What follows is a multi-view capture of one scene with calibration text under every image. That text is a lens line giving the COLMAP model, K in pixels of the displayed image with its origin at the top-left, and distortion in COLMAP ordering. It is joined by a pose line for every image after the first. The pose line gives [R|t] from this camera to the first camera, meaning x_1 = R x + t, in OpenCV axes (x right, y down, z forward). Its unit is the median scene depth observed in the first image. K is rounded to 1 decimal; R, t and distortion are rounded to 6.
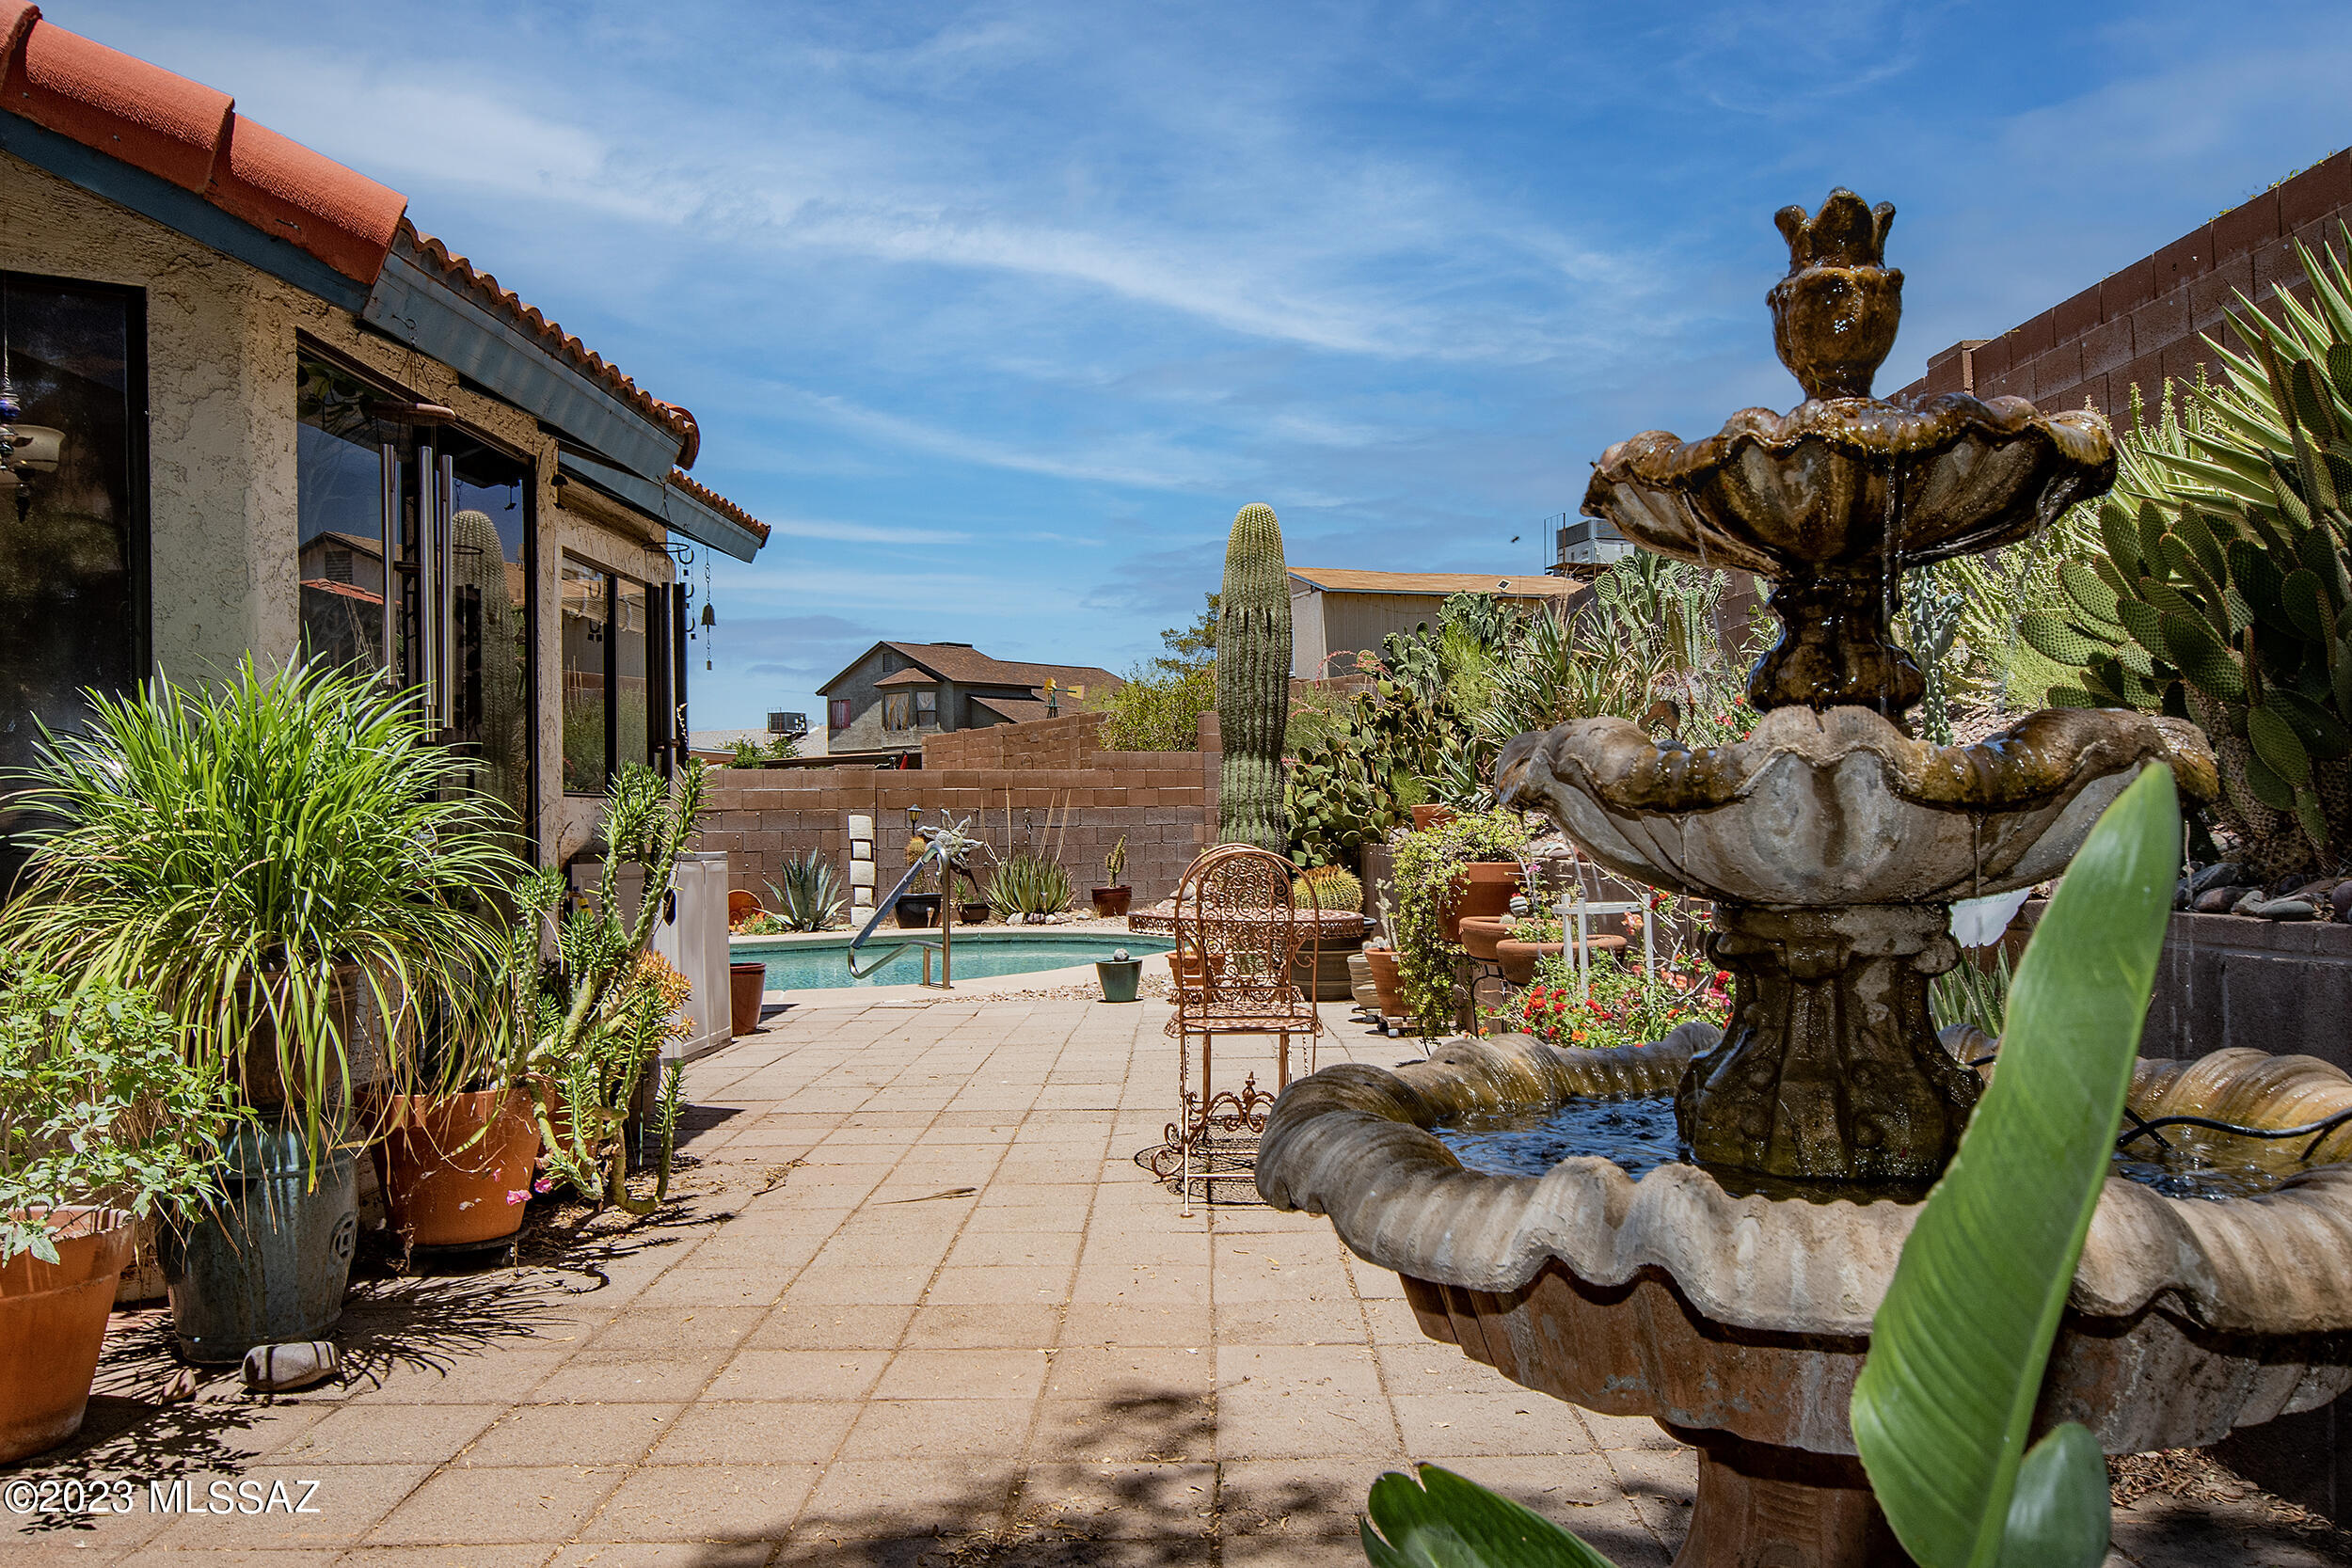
lens RADIAL K [[1844.4, 0, 1222.2], [0, 1844.4, 790.5], [0, 0, 1]] dist [0.008690, -0.000472]
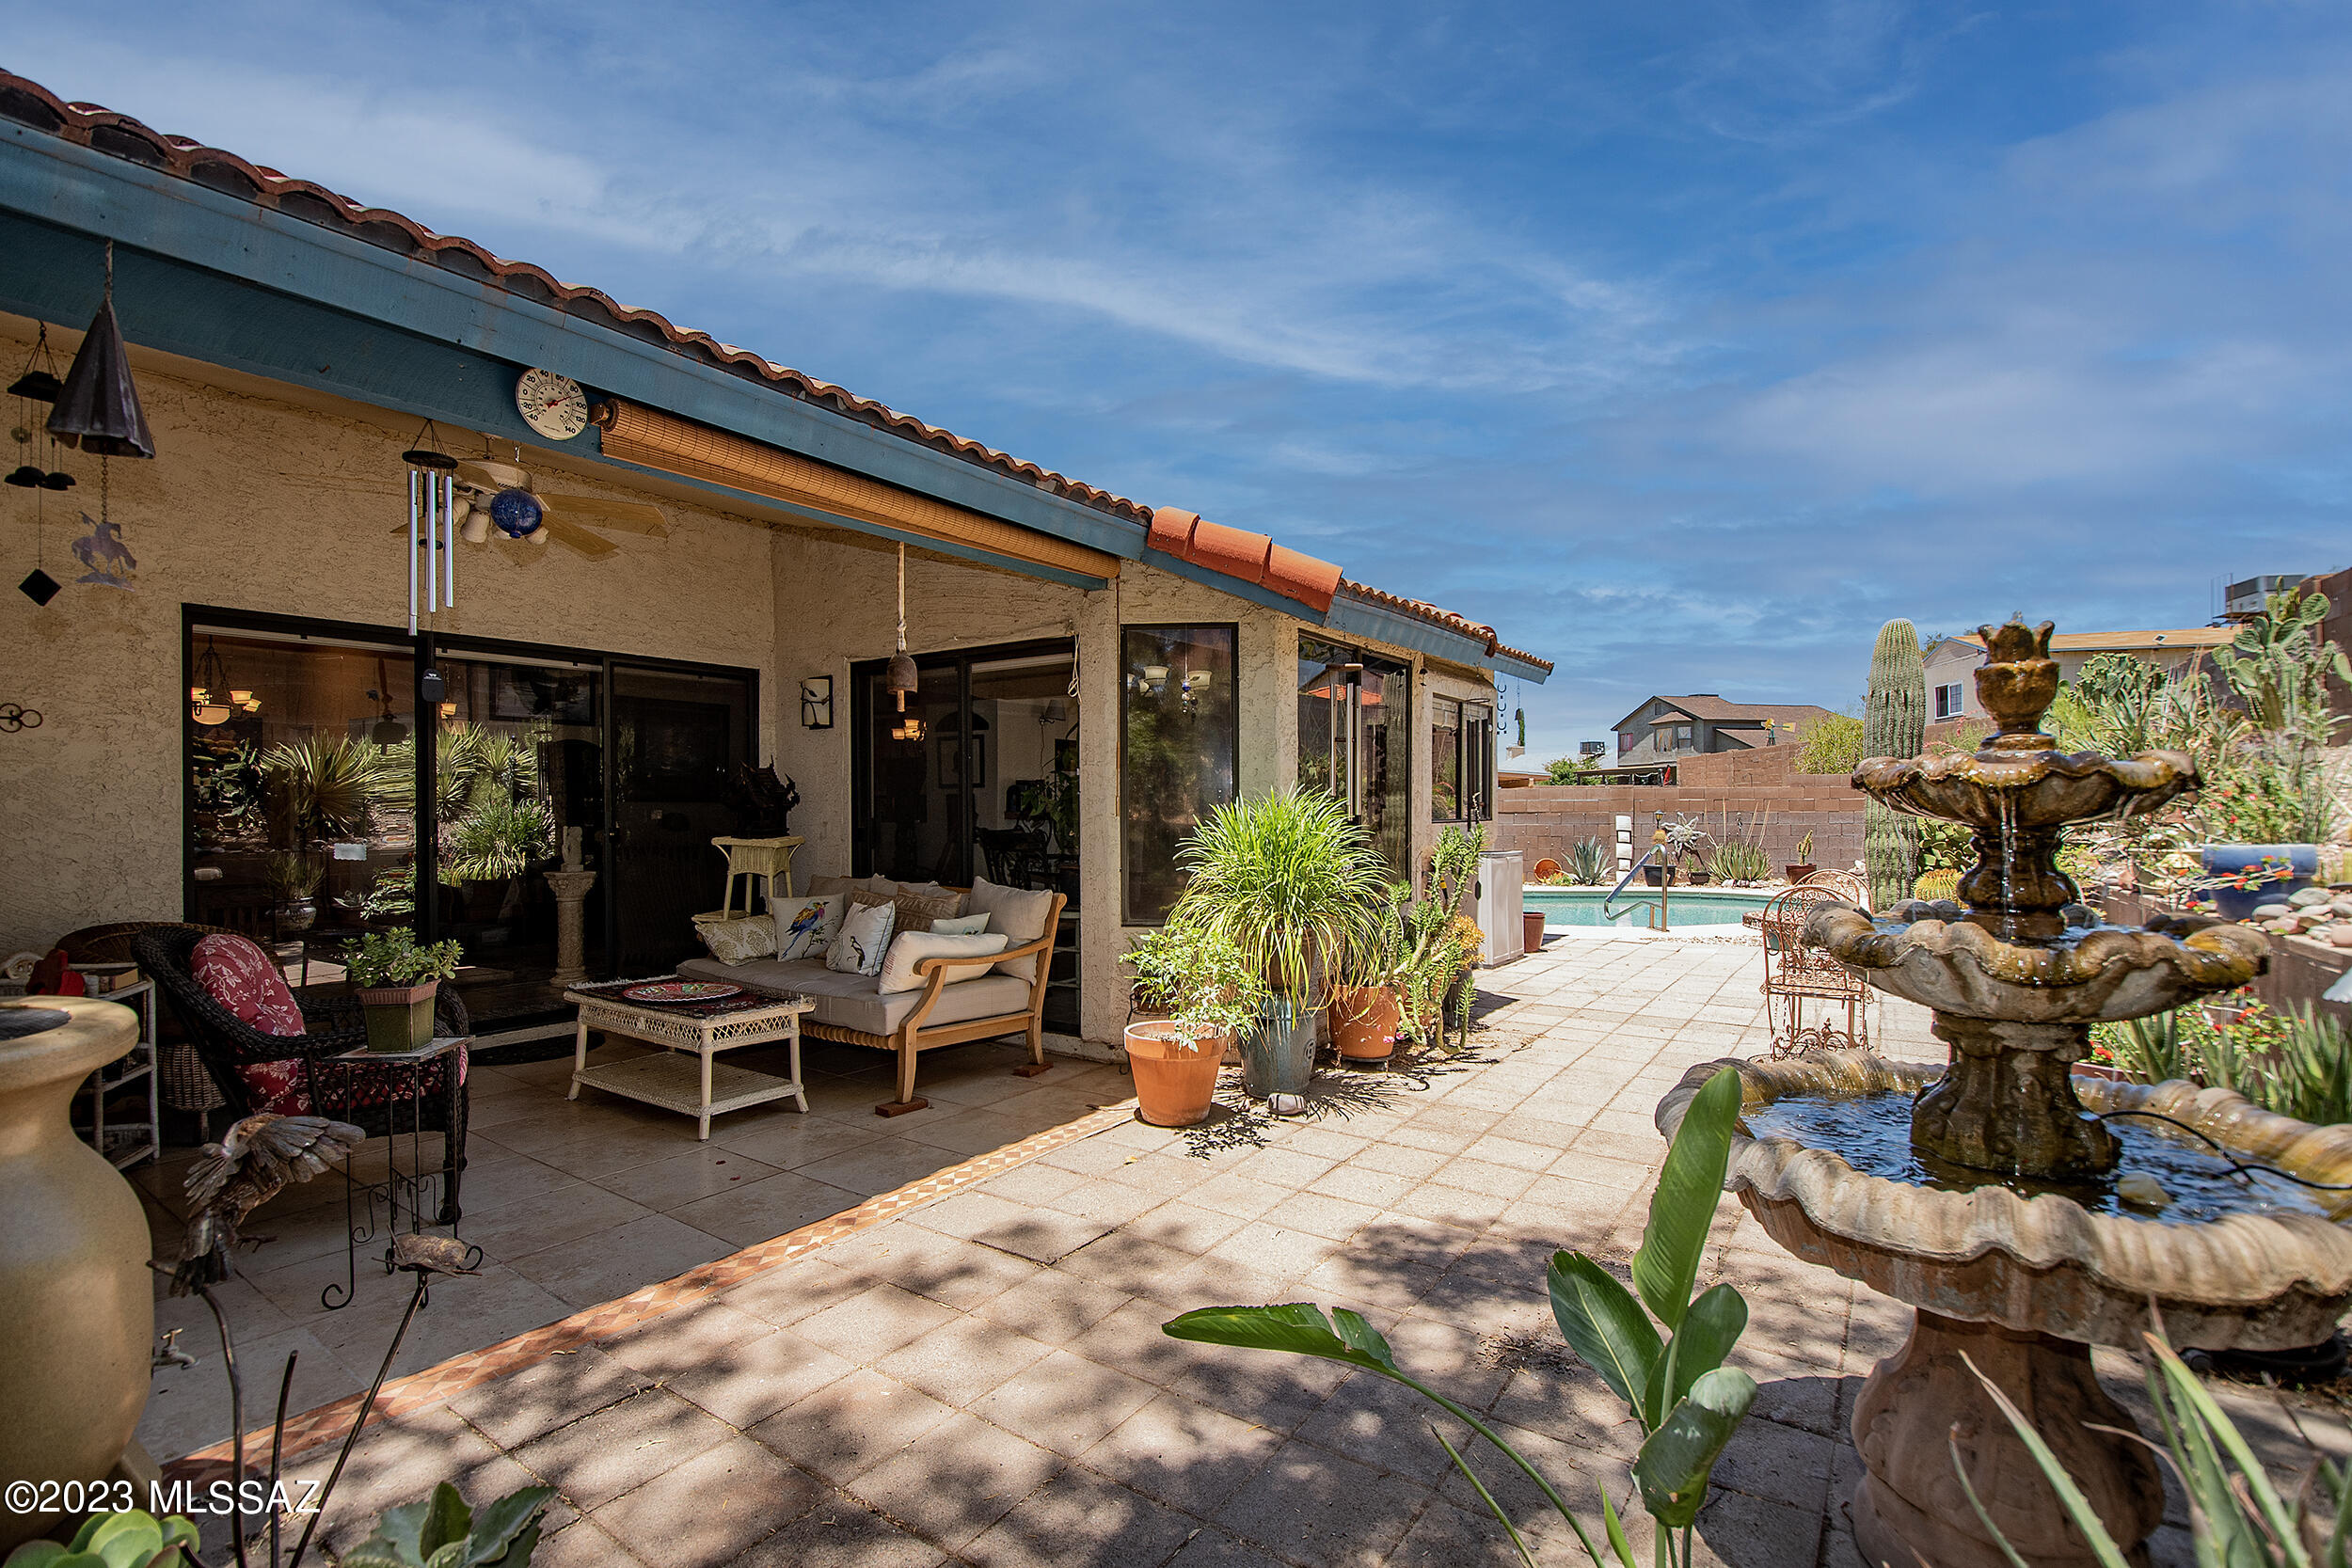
lens RADIAL K [[1055.1, 0, 1176.0], [0, 1055.1, 784.0], [0, 0, 1]] dist [0.024041, -0.029712]
pose [[0.823940, 0.001516, -0.566675, 0.111410], [-0.005550, 0.999970, -0.005395, -0.068999], [0.566650, 0.007590, 0.823924, -0.140659]]
